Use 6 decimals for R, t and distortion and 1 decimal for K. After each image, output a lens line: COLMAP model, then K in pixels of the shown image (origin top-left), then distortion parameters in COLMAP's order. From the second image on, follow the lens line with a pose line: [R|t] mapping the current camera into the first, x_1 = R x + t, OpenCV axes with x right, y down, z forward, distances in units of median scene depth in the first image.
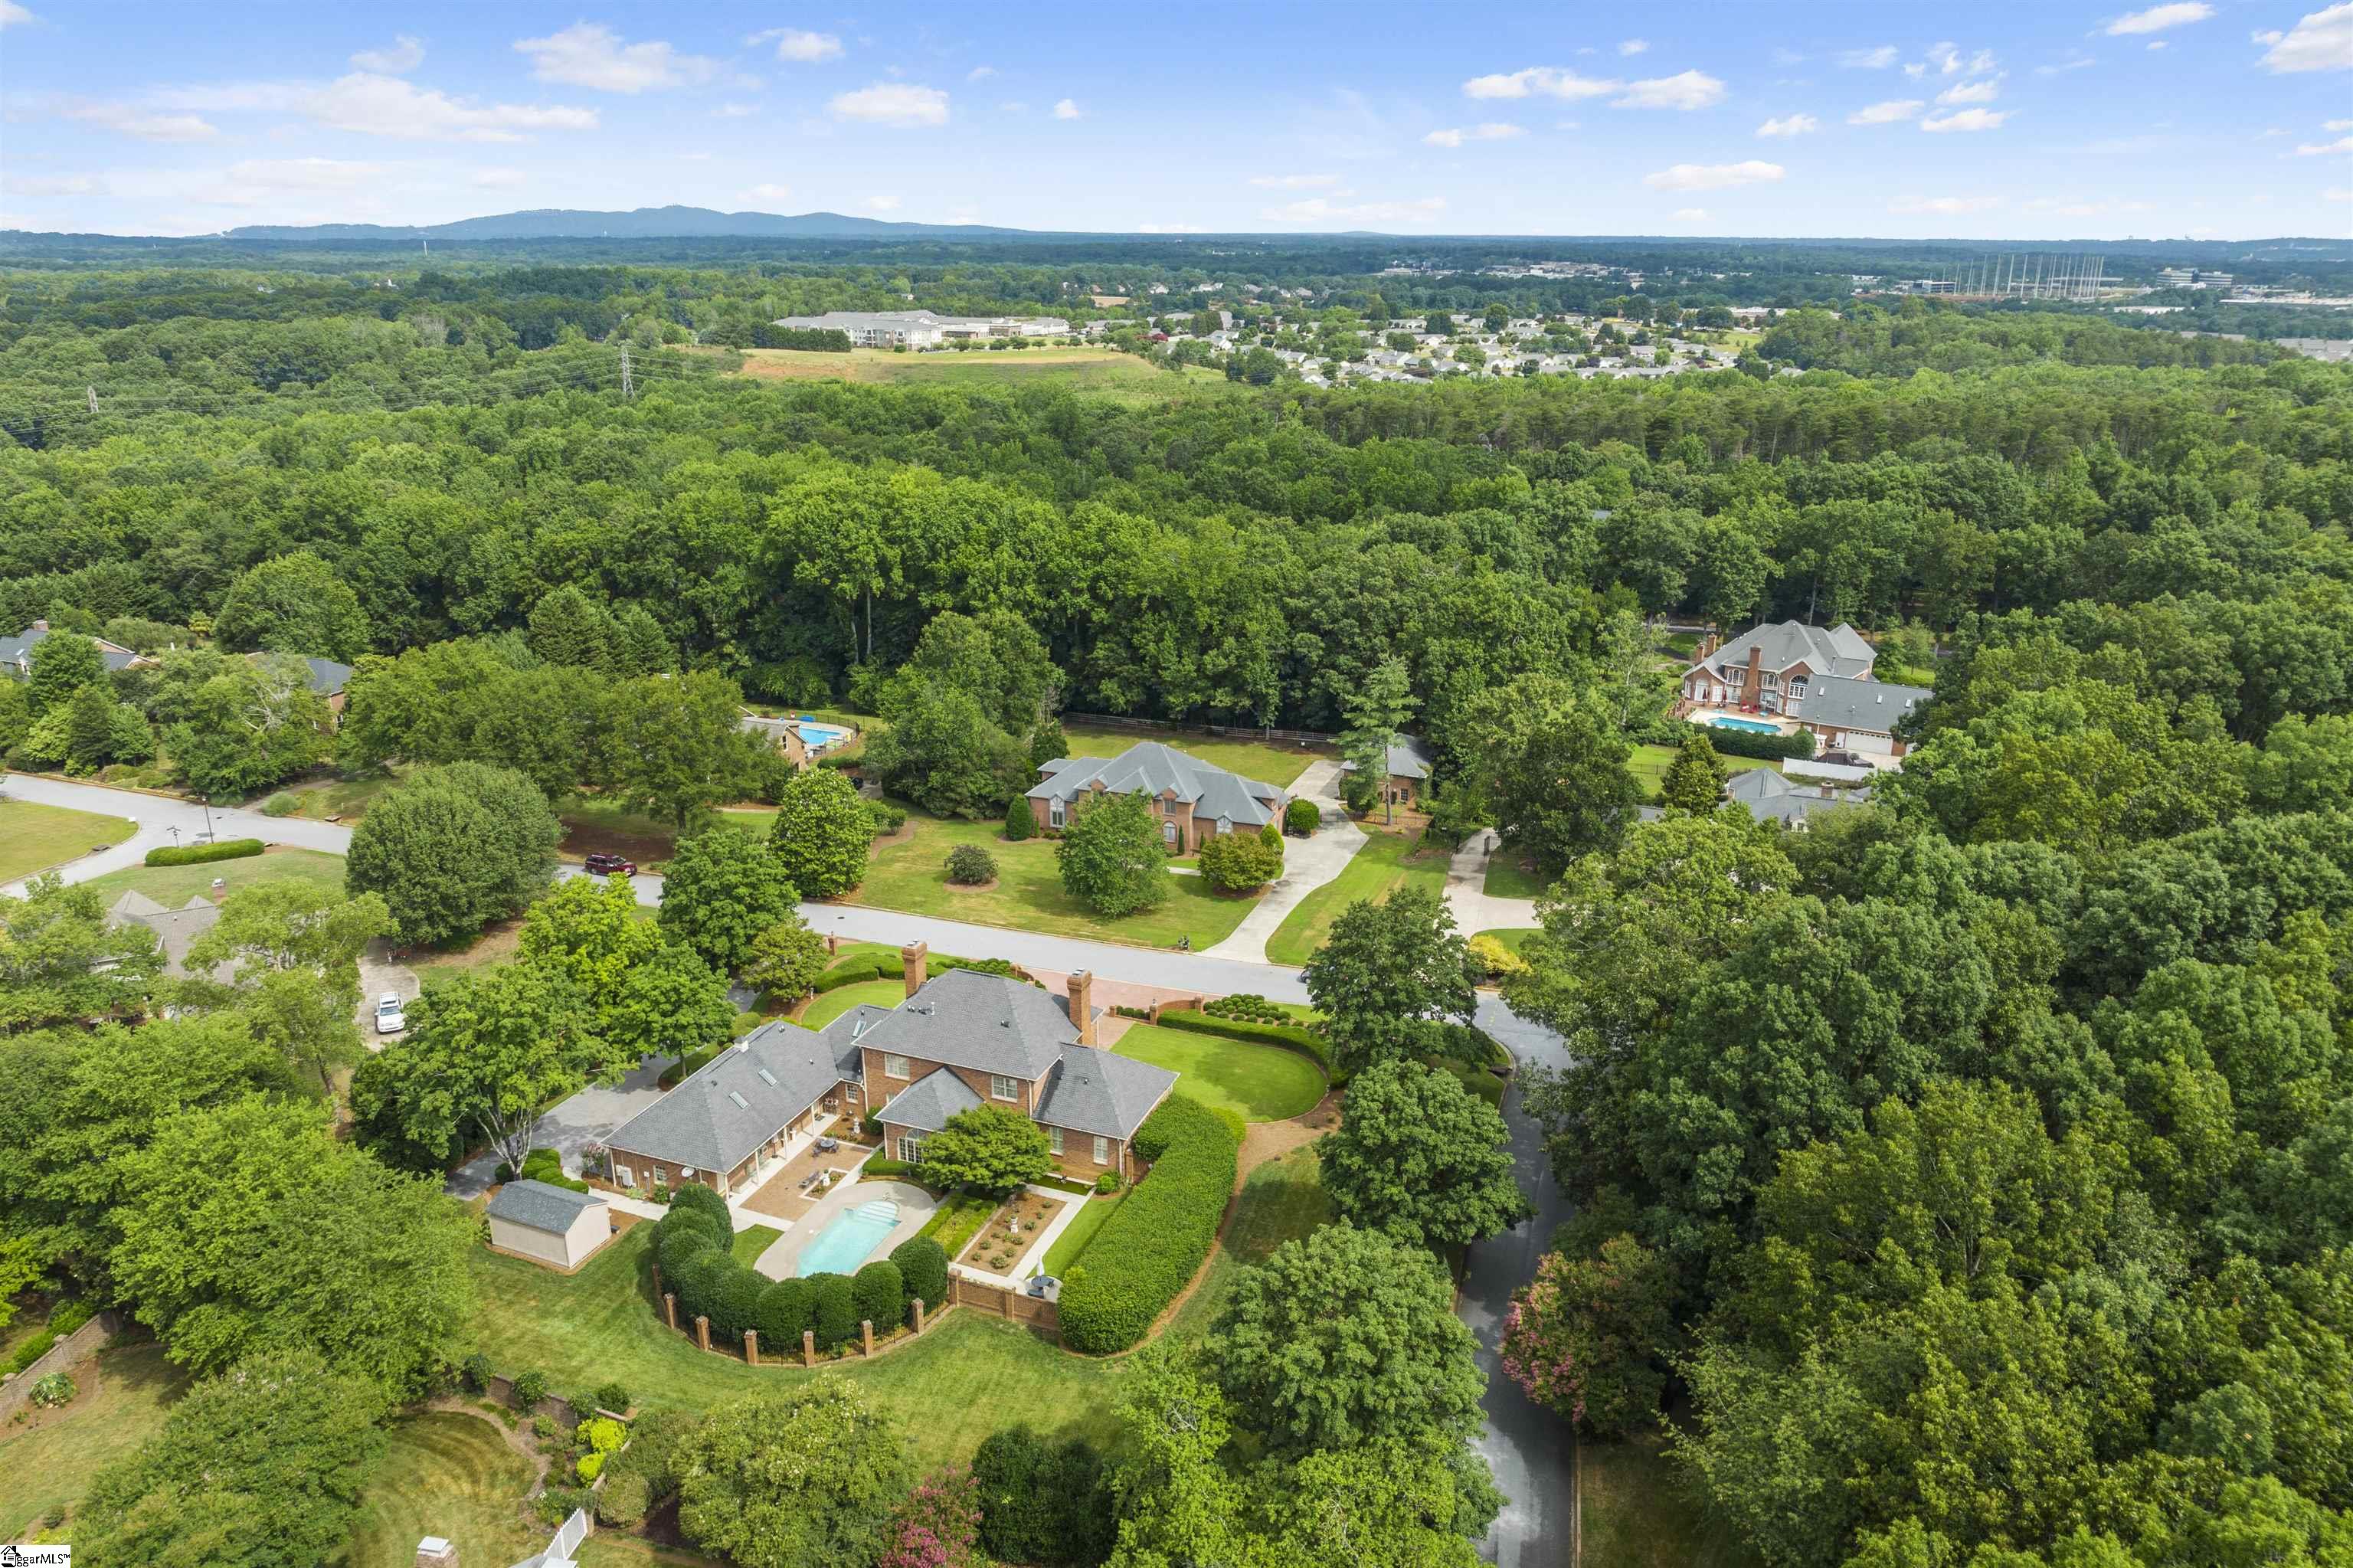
lens RADIAL K [[1650.8, 0, 1176.5], [0, 1650.8, 784.0], [0, 0, 1]] dist [-0.018449, -0.036968]
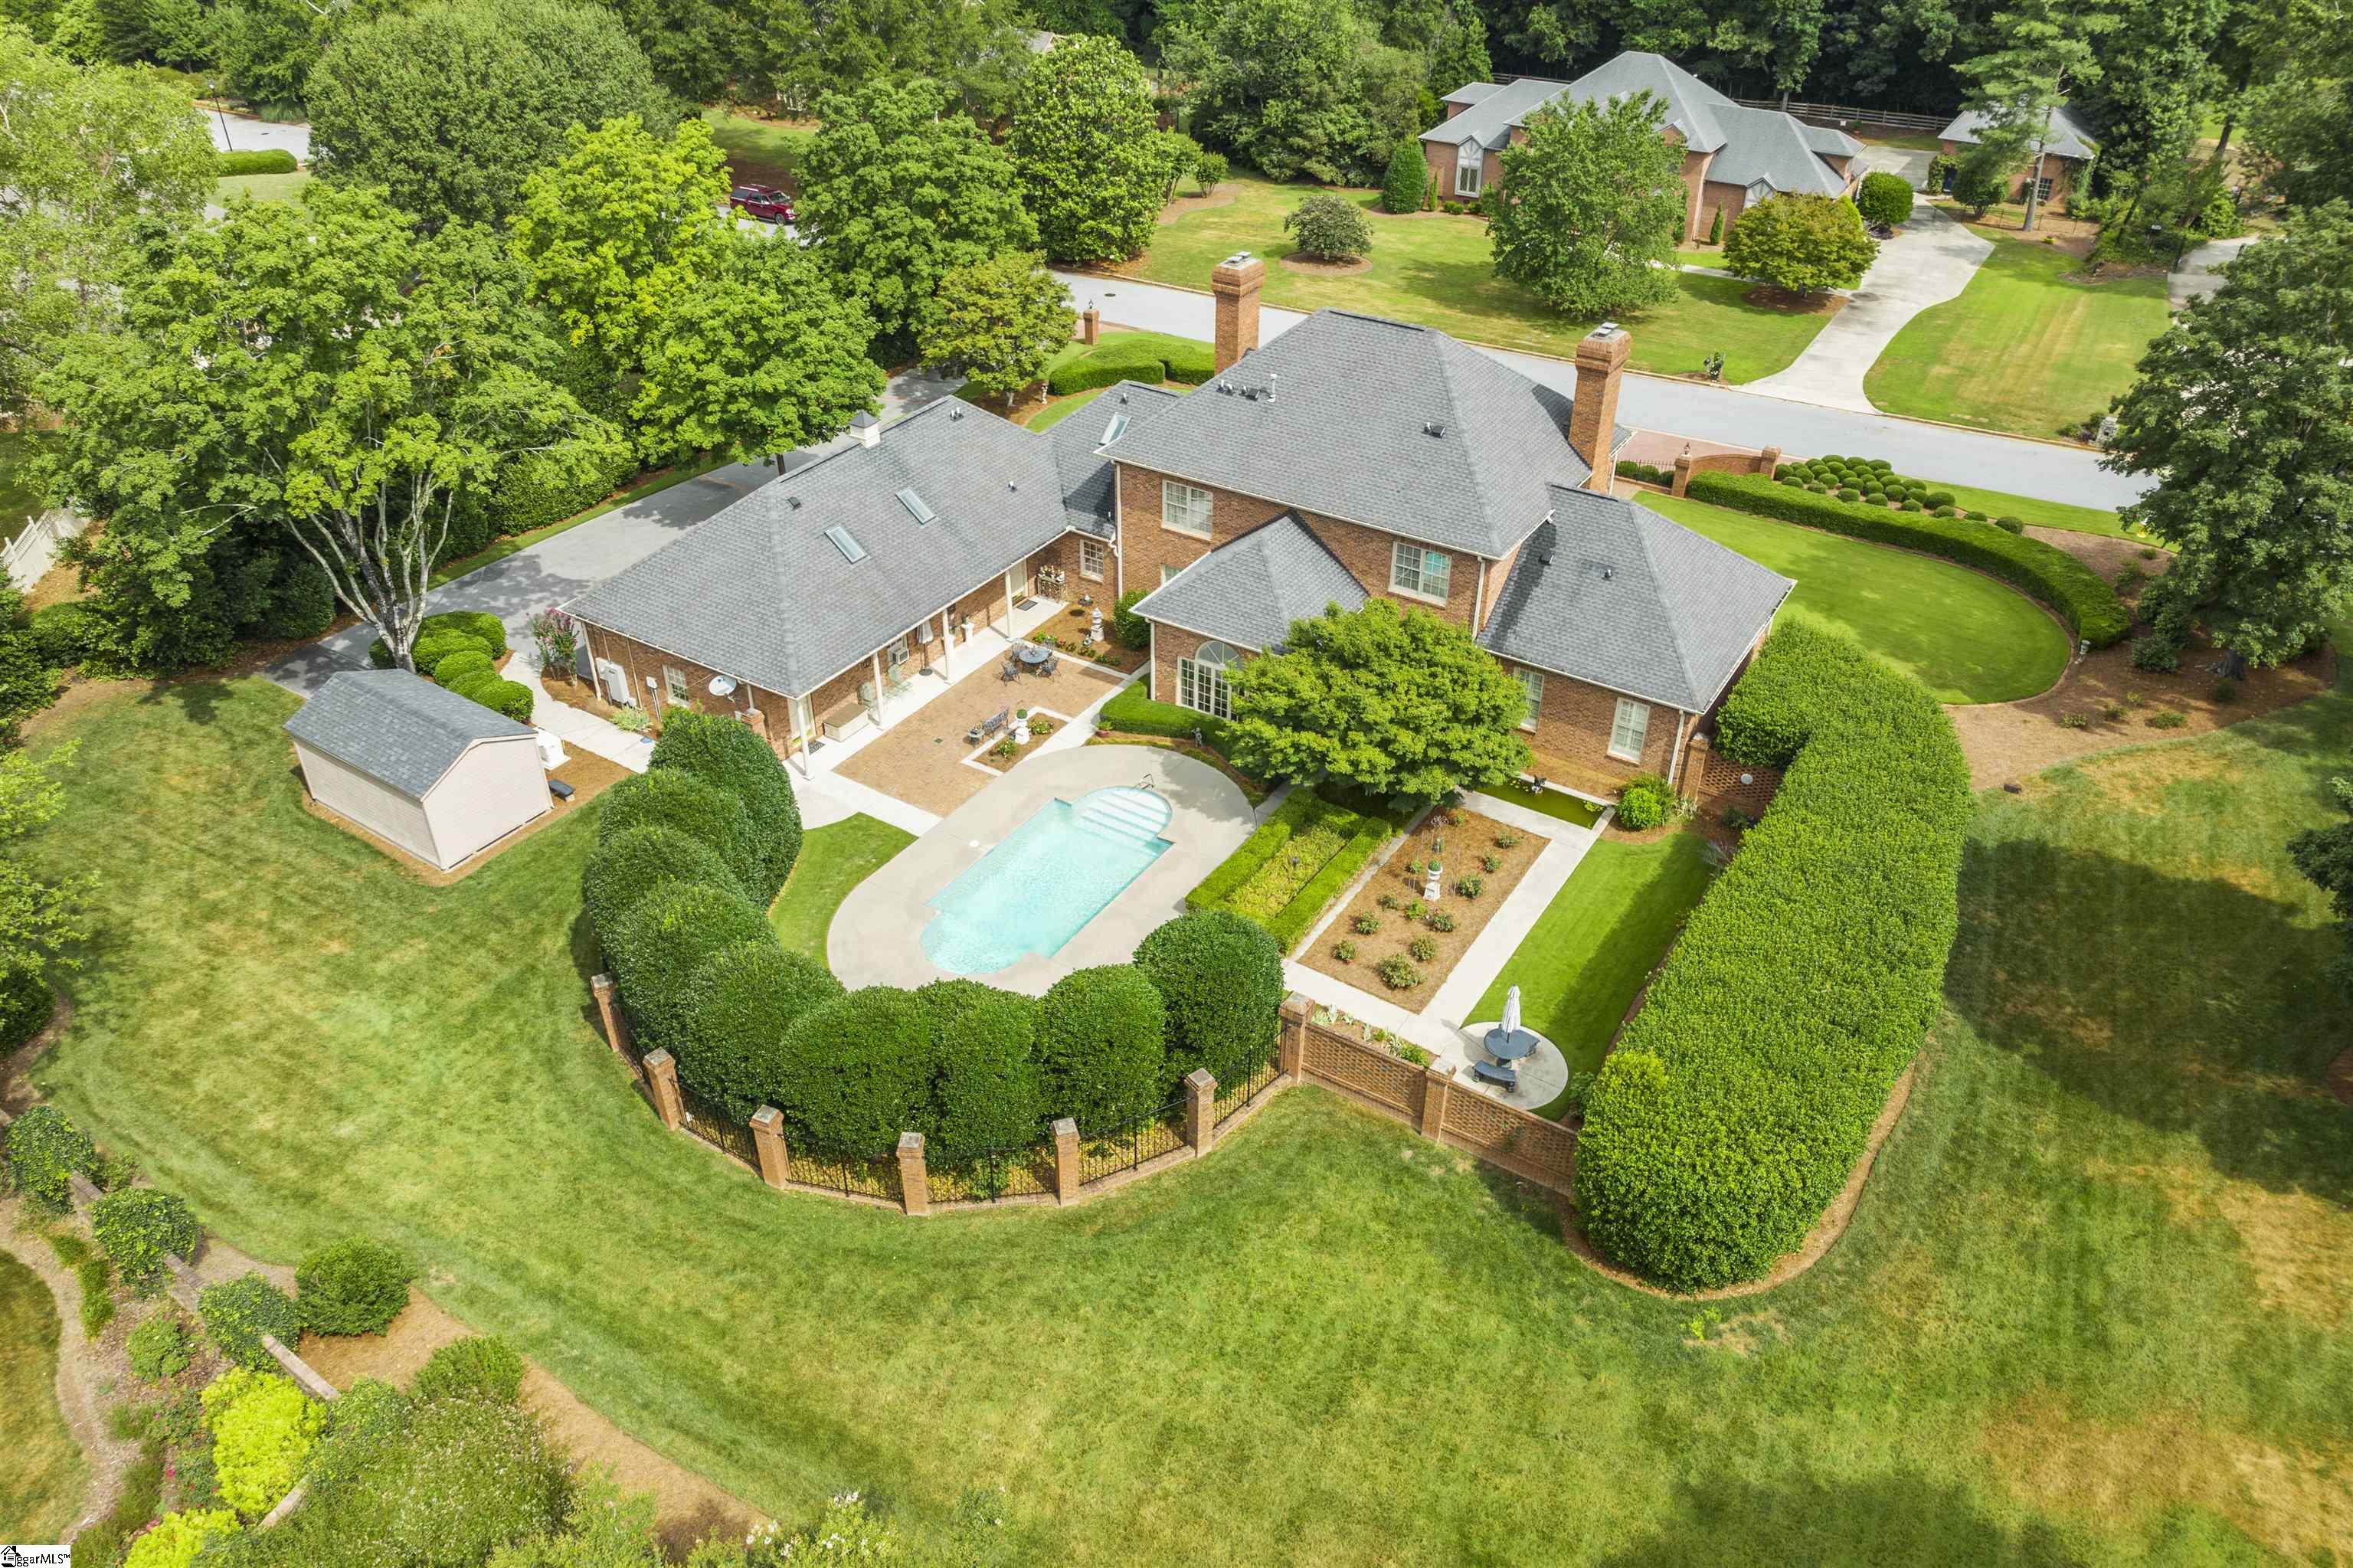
lens RADIAL K [[1650.8, 0, 1176.5], [0, 1650.8, 784.0], [0, 0, 1]] dist [-0.018449, -0.036968]
pose [[0.981305, 0.110300, -0.157719, -0.089403], [-0.063593, 0.959281, 0.275201, 0.116707], [0.181651, -0.260026, 0.948361, 0.531019]]
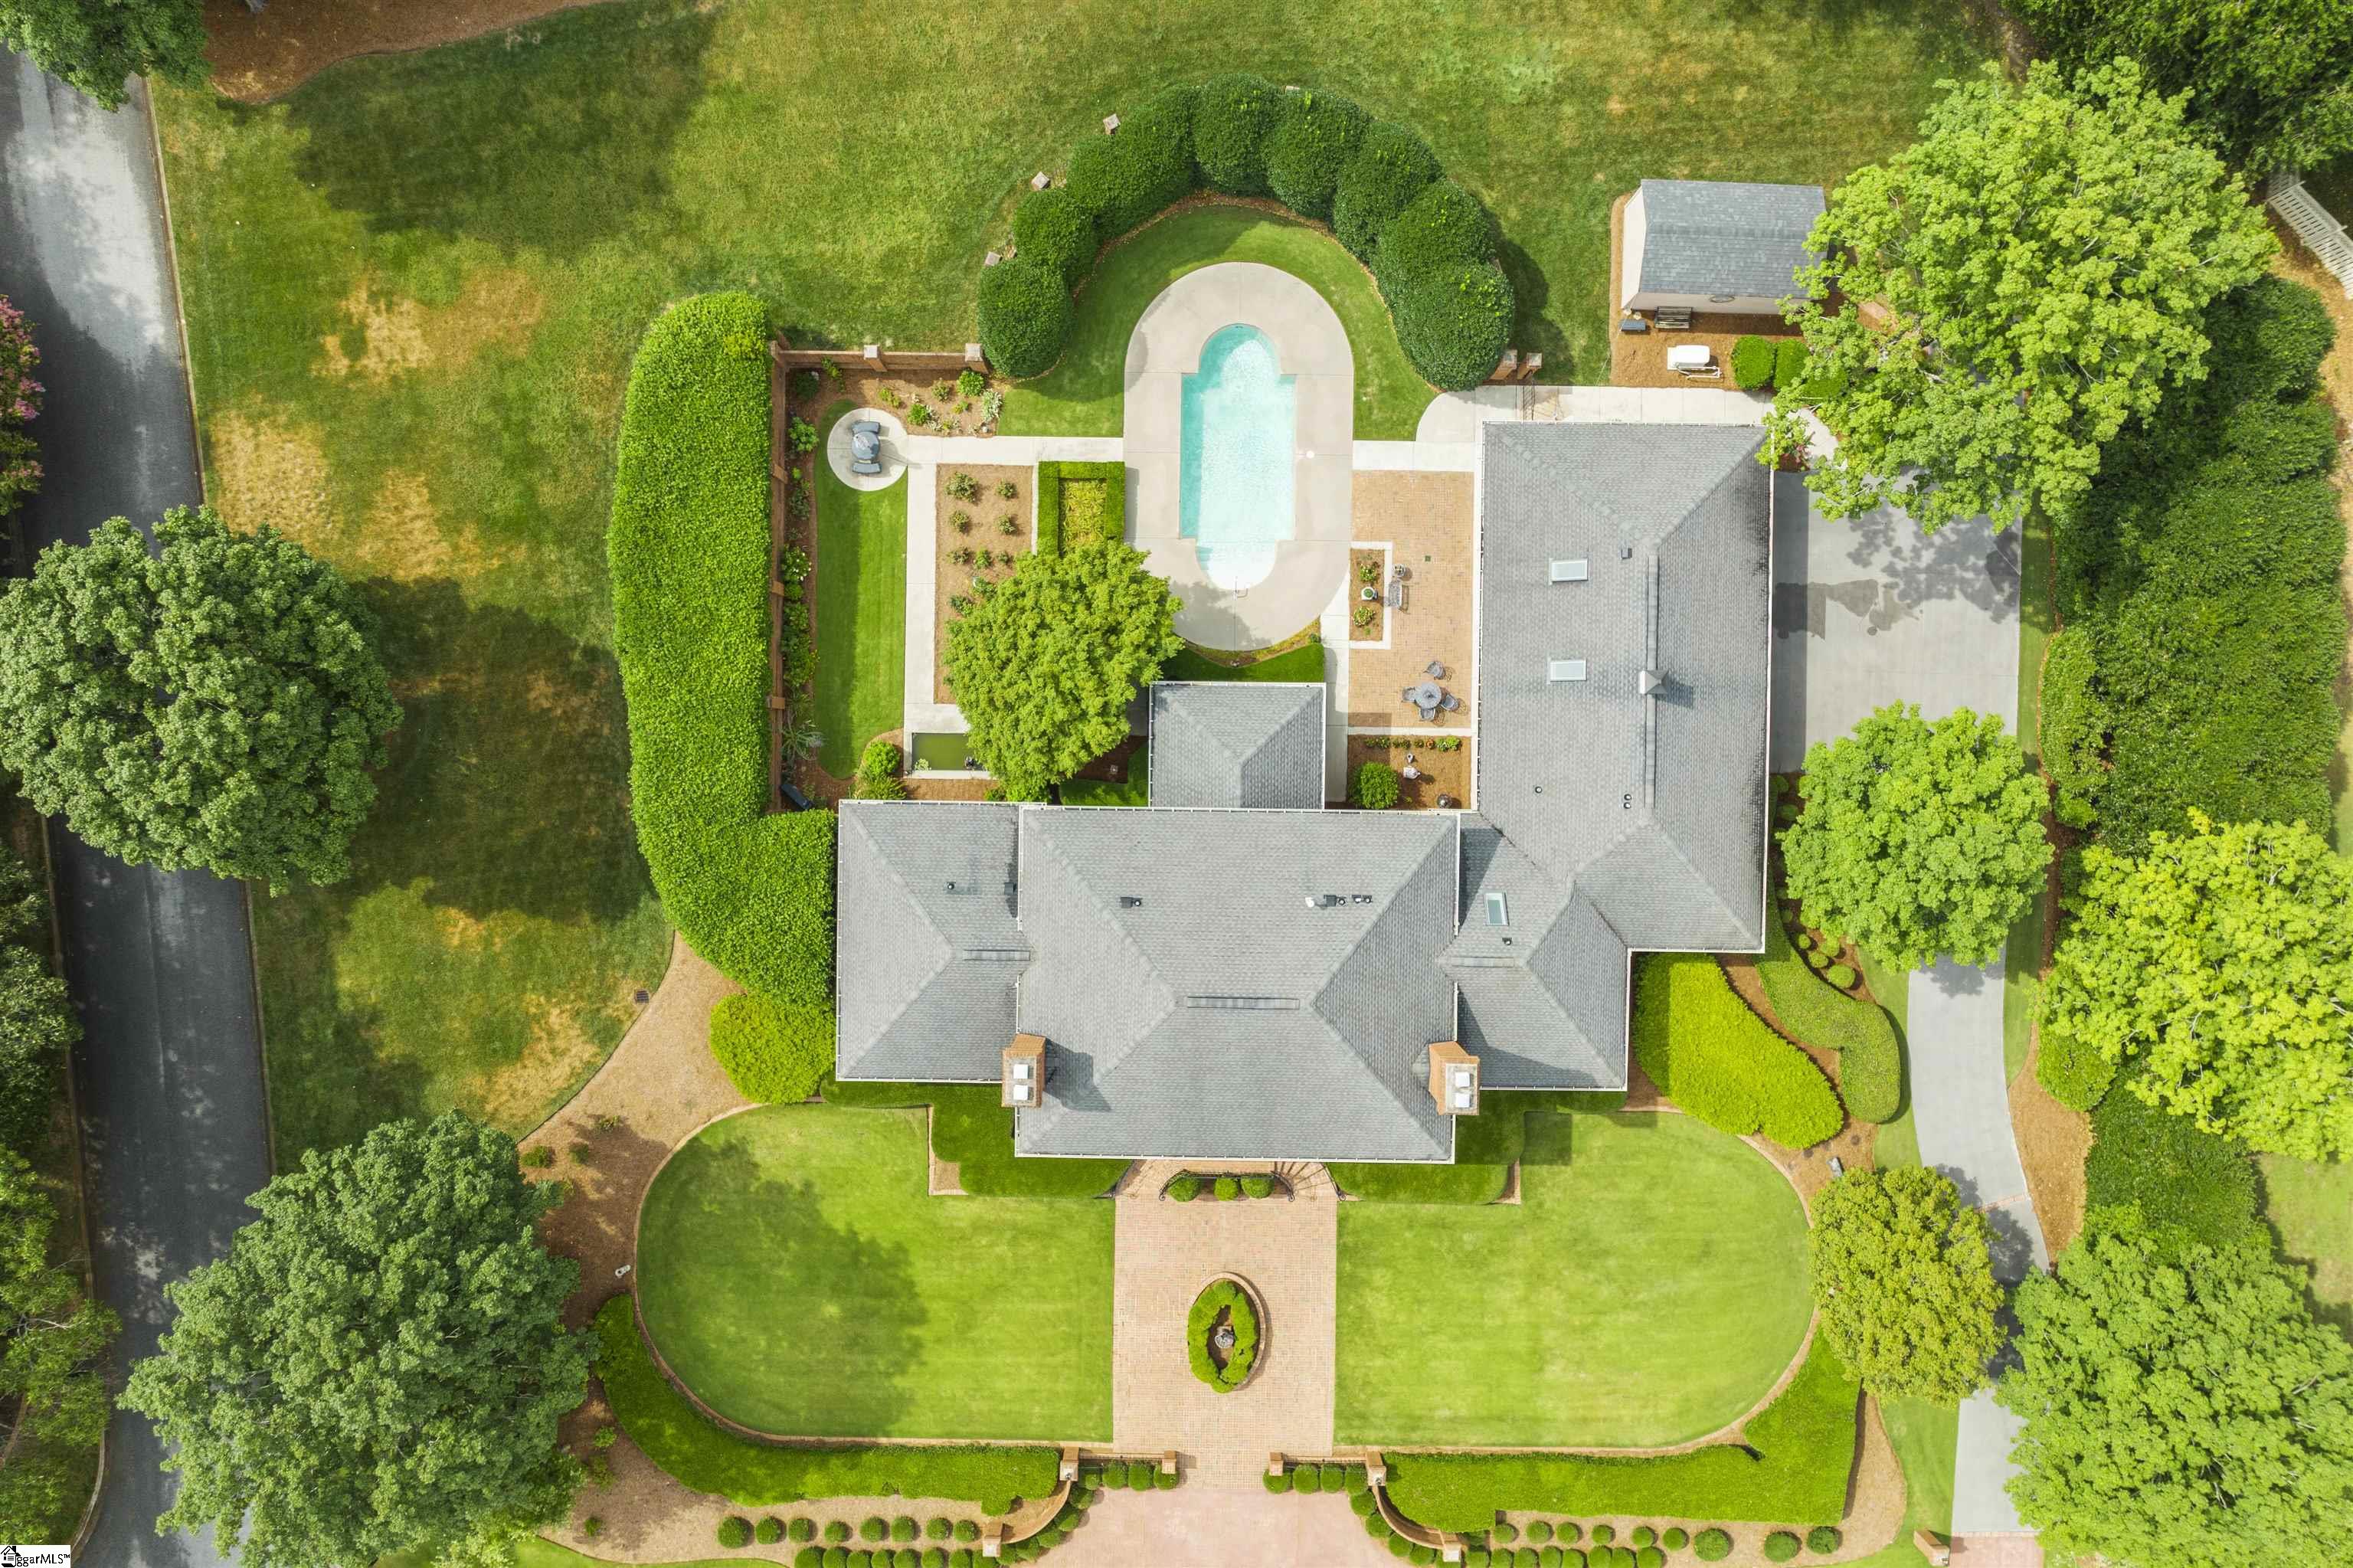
lens RADIAL K [[1650.8, 0, 1176.5], [0, 1650.8, 784.0], [0, 0, 1]] dist [-0.018449, -0.036968]
pose [[-0.937410, 0.348037, 0.011552, -0.130364], [-0.111845, -0.332332, 0.936507, -0.269206], [0.329779, 0.876599, 0.350458, 0.795407]]
